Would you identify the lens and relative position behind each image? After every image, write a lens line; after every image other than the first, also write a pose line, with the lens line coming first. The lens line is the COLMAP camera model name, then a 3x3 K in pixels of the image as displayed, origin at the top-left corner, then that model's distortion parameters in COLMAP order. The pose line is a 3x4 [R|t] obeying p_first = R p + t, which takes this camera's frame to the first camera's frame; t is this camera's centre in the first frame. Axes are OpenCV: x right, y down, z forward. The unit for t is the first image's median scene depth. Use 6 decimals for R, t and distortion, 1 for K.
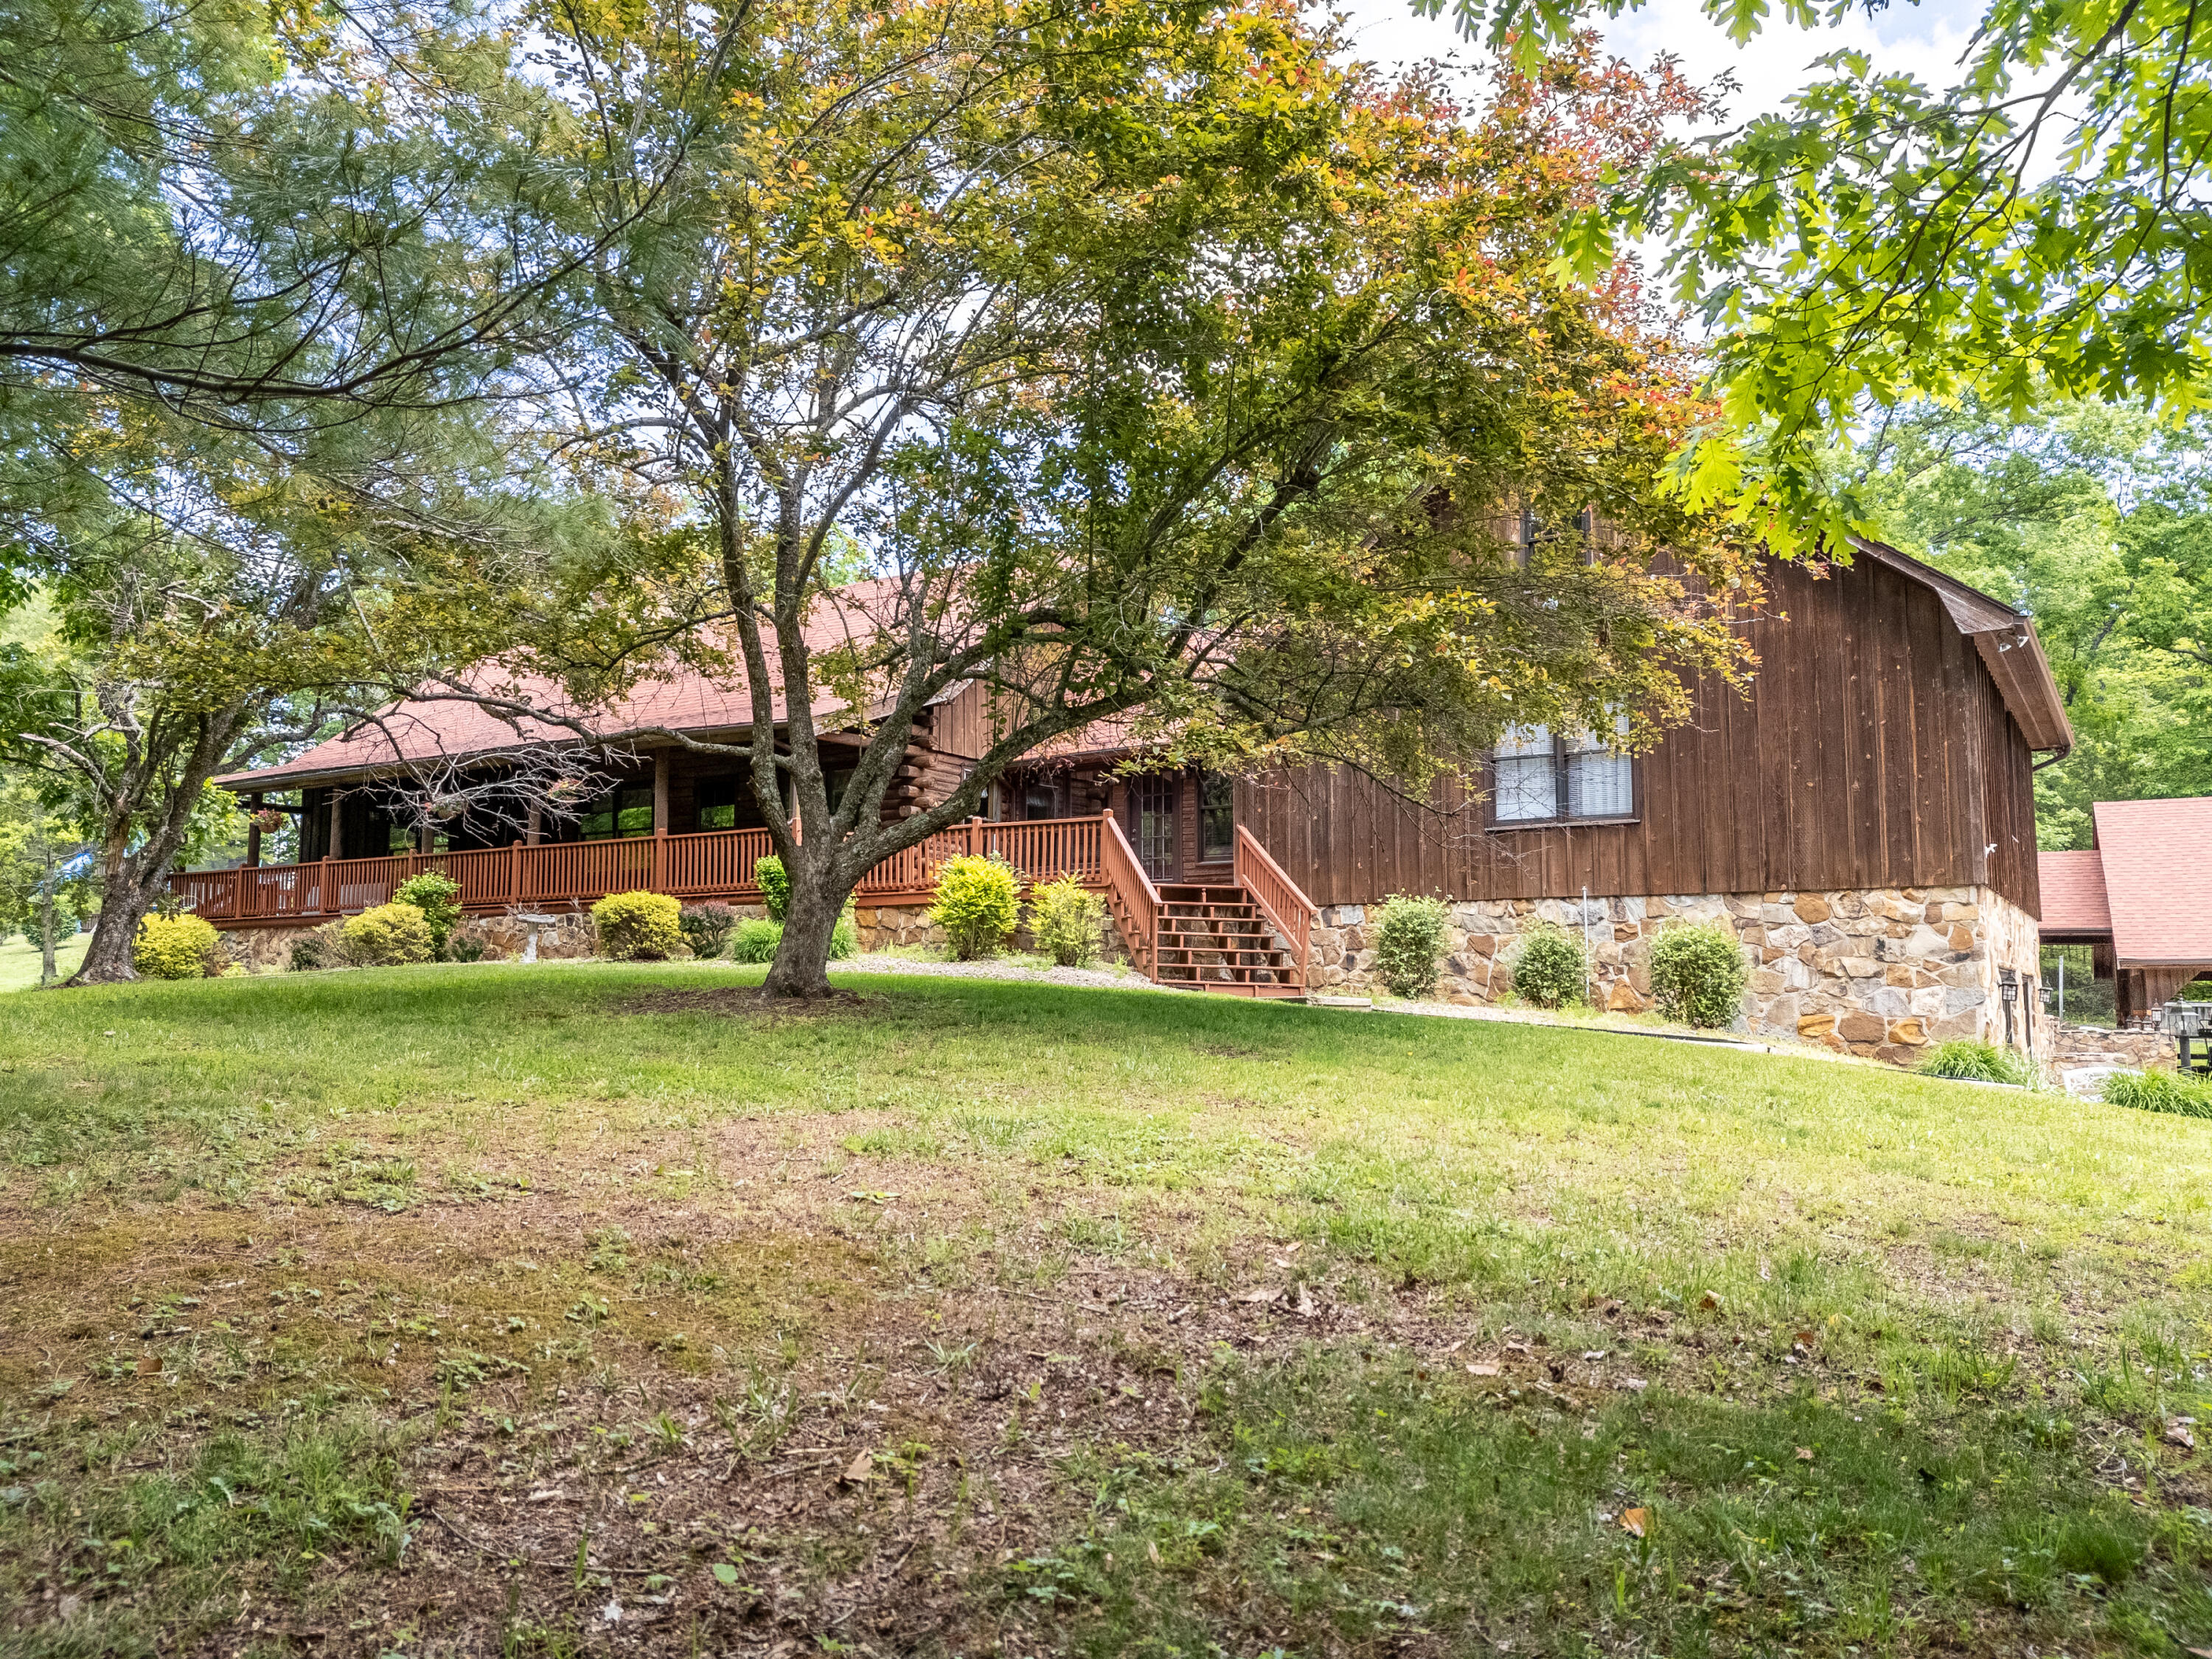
lens RADIAL K [[1587.6, 0, 1106.0], [0, 1587.6, 829.5], [0, 0, 1]] dist [0.175045, -0.301258]
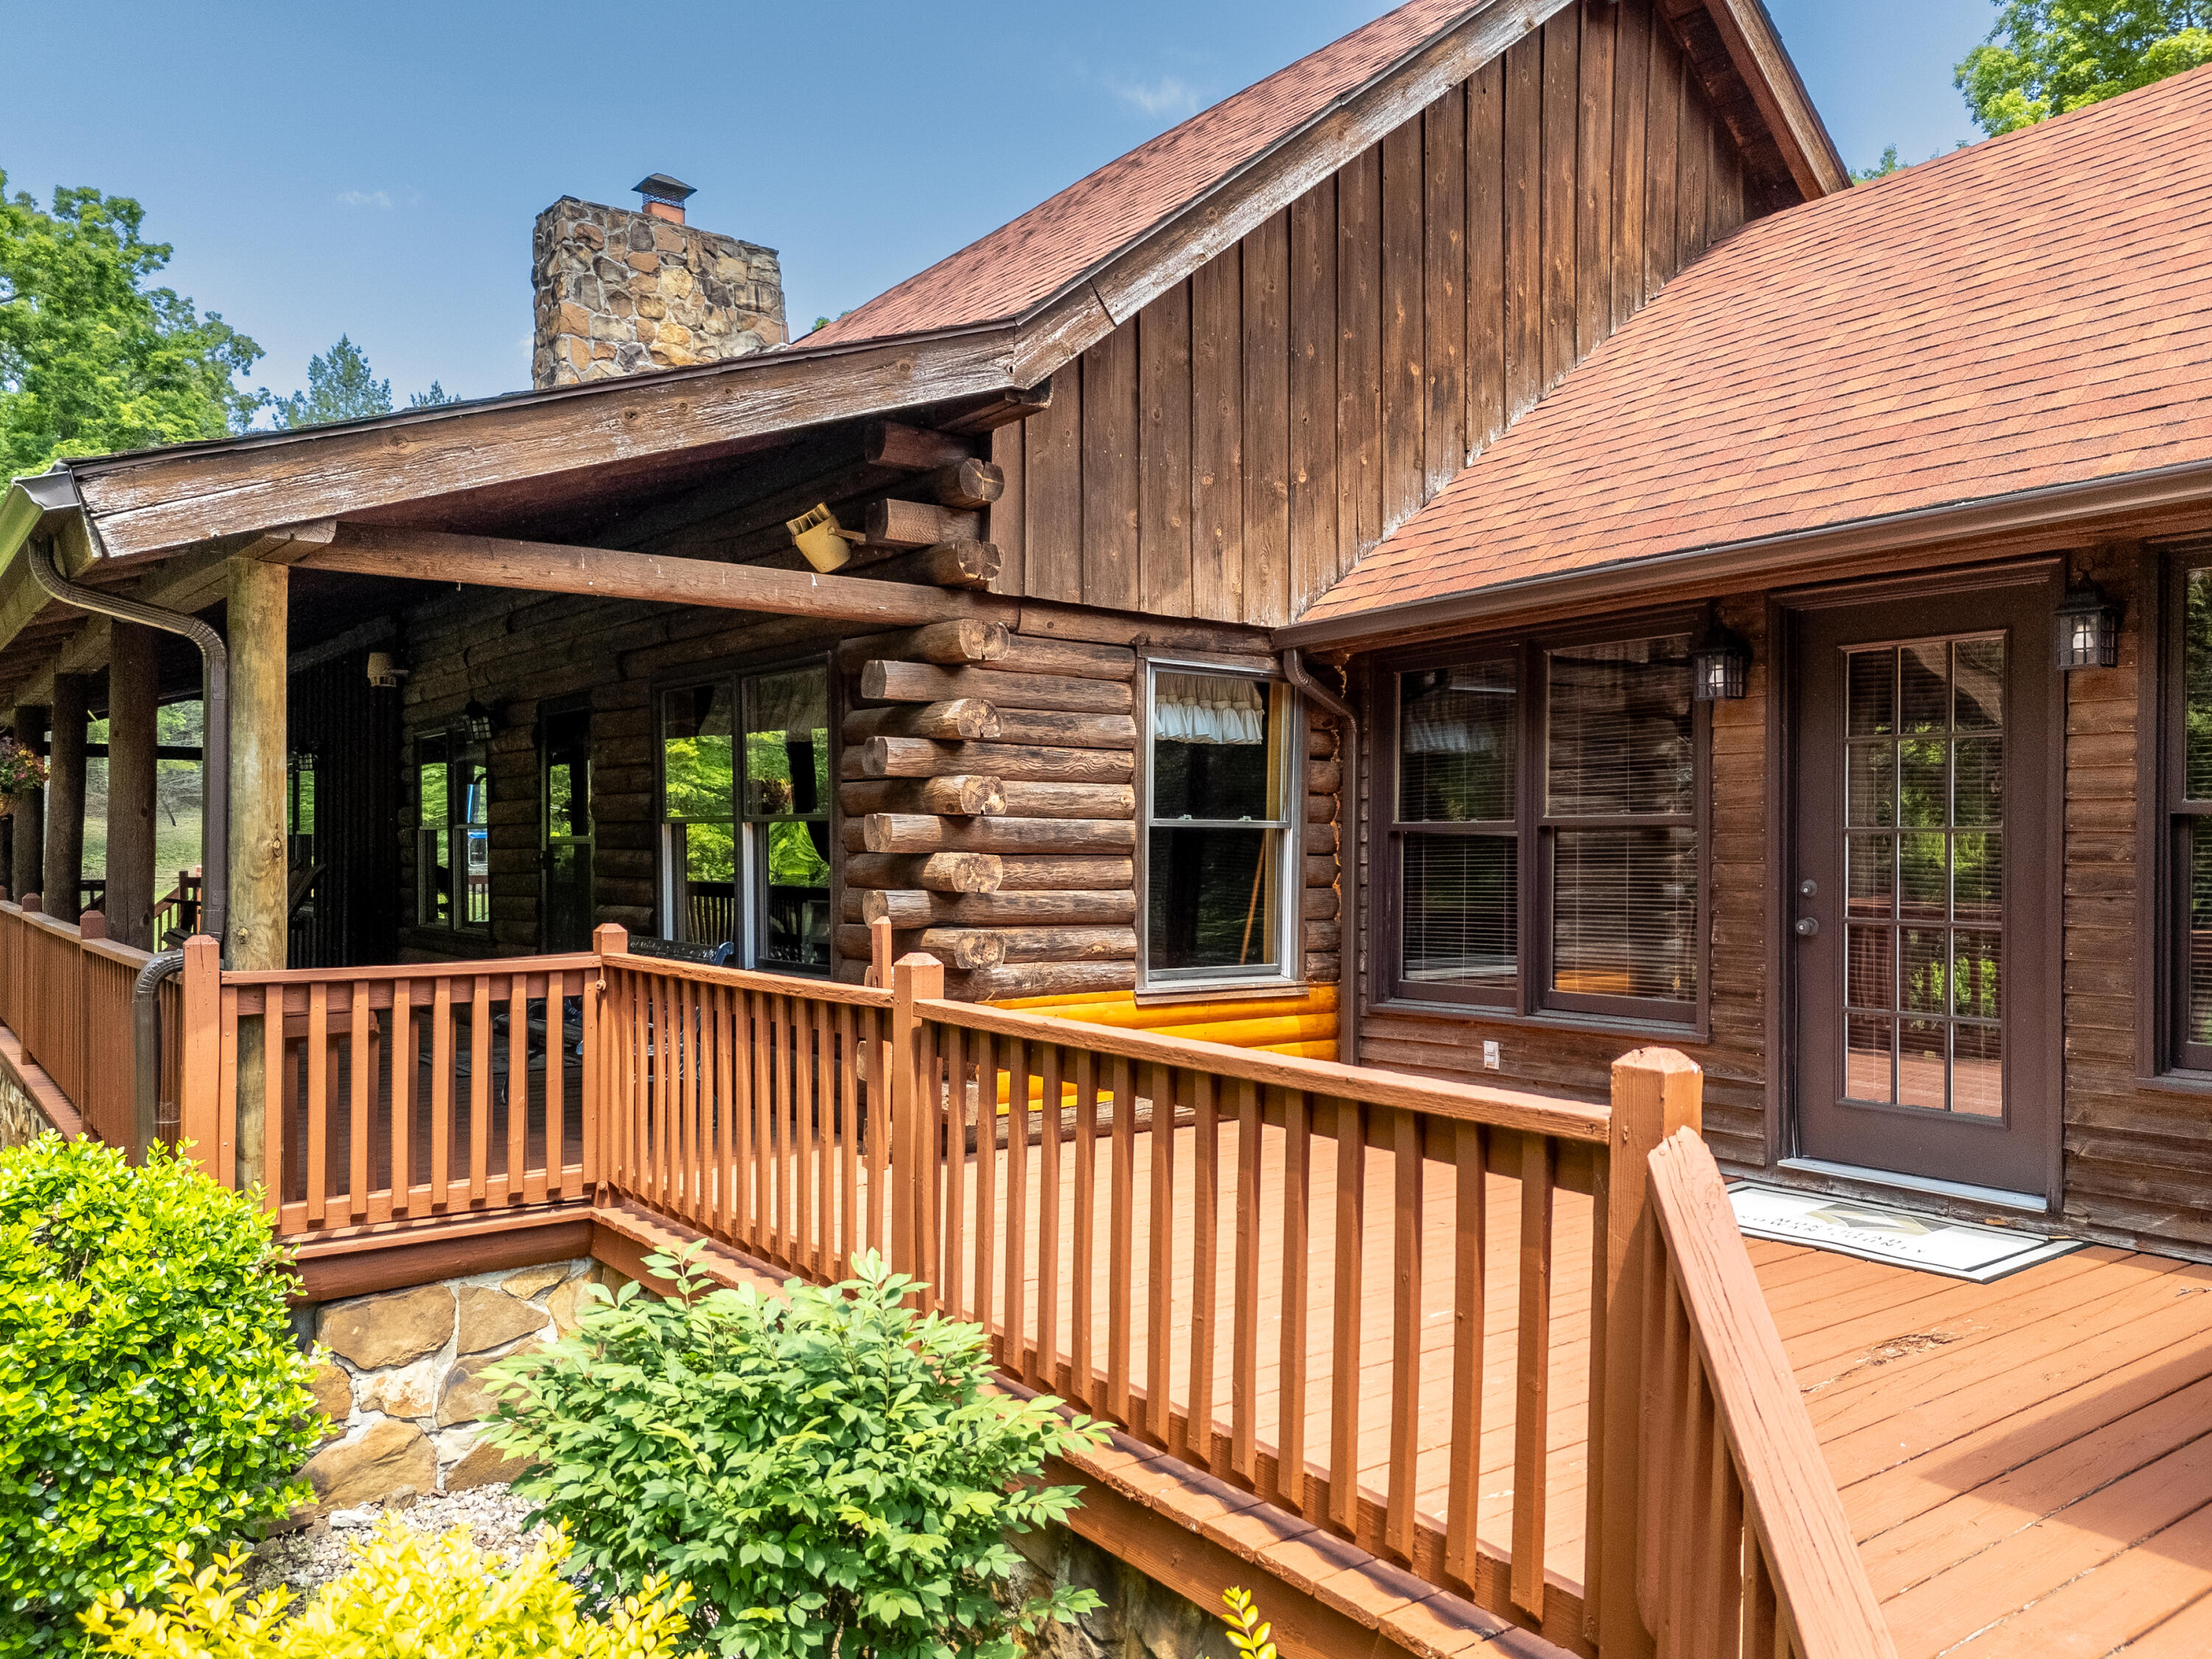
lens RADIAL K [[1620.0, 0, 1104.0], [0, 1620.0, 835.4], [0, 0, 1]] dist [0.084001, -0.093593]
pose [[0.934627, 0.000515, -0.355629, 0.006950], [0.034114, 0.995258, 0.091096, -0.042988], [0.353989, -0.097273, 0.930177, 0.948277]]
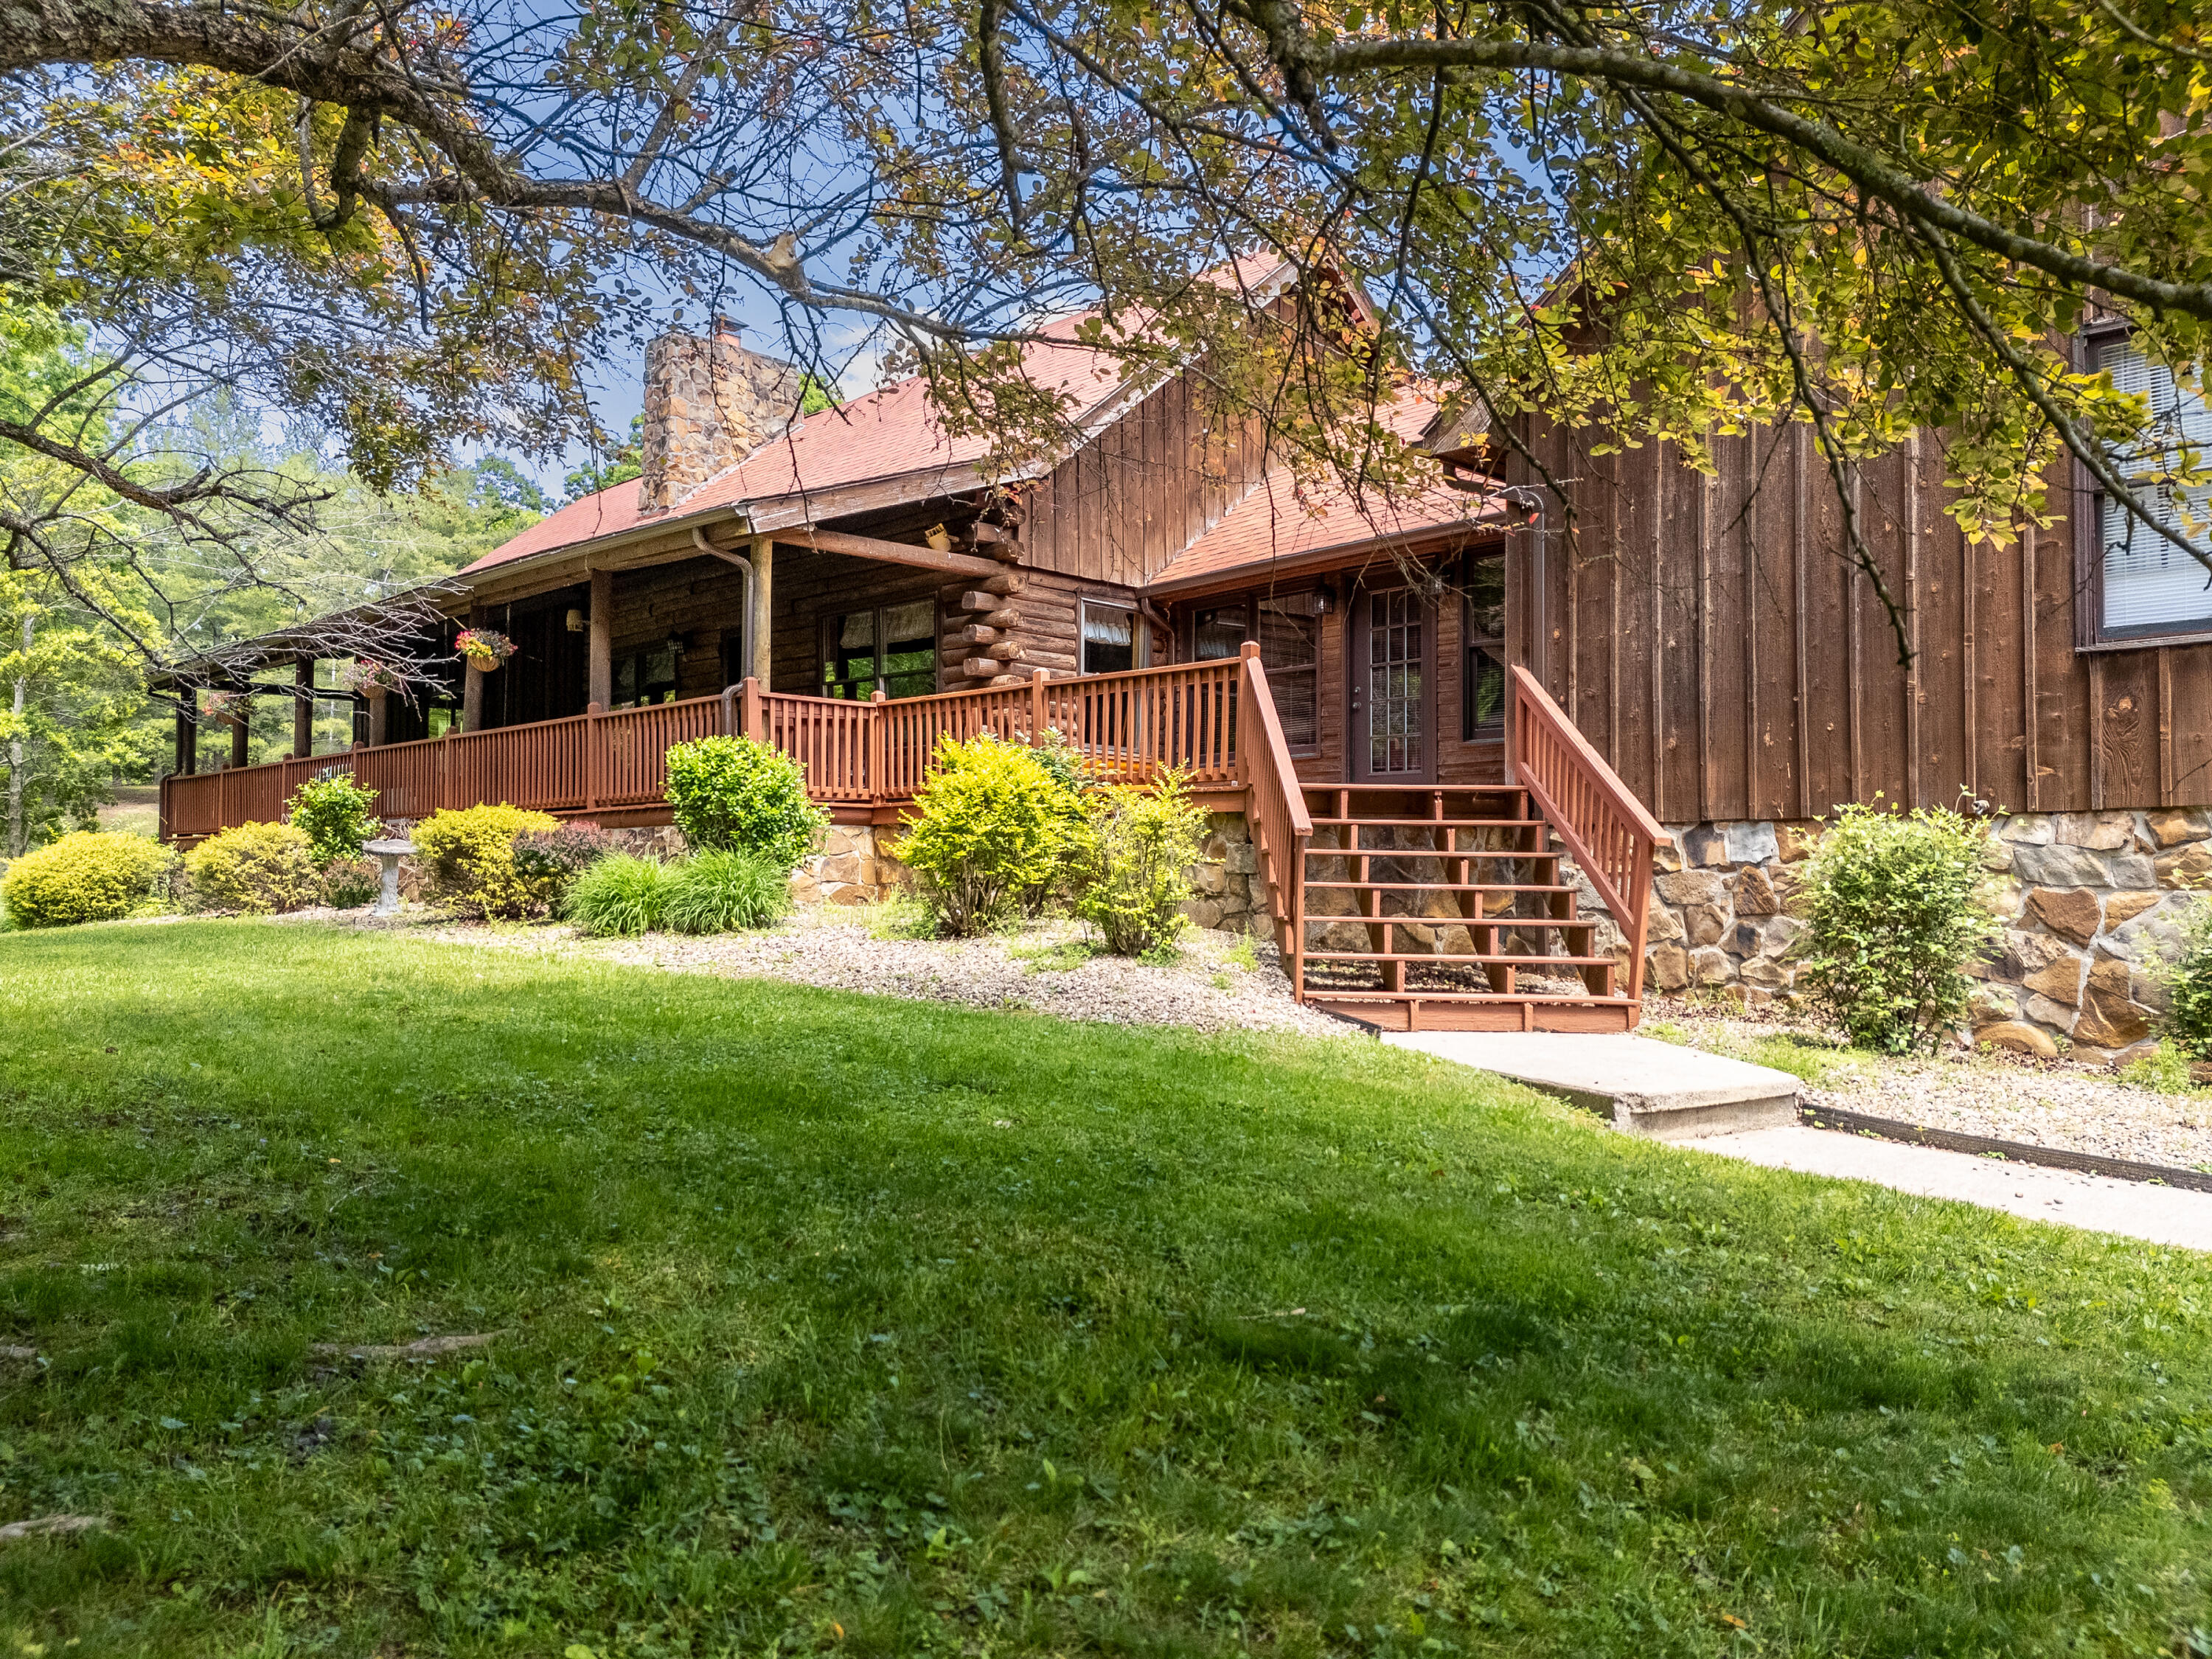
lens RADIAL K [[1620.0, 0, 1104.0], [0, 1620.0, 835.4], [0, 0, 1]] dist [0.084001, -0.093593]
pose [[0.972712, -0.005240, -0.231957, 0.083805], [0.022113, 0.997288, 0.070201, 0.012870], [0.230960, -0.073415, 0.970190, 0.503132]]
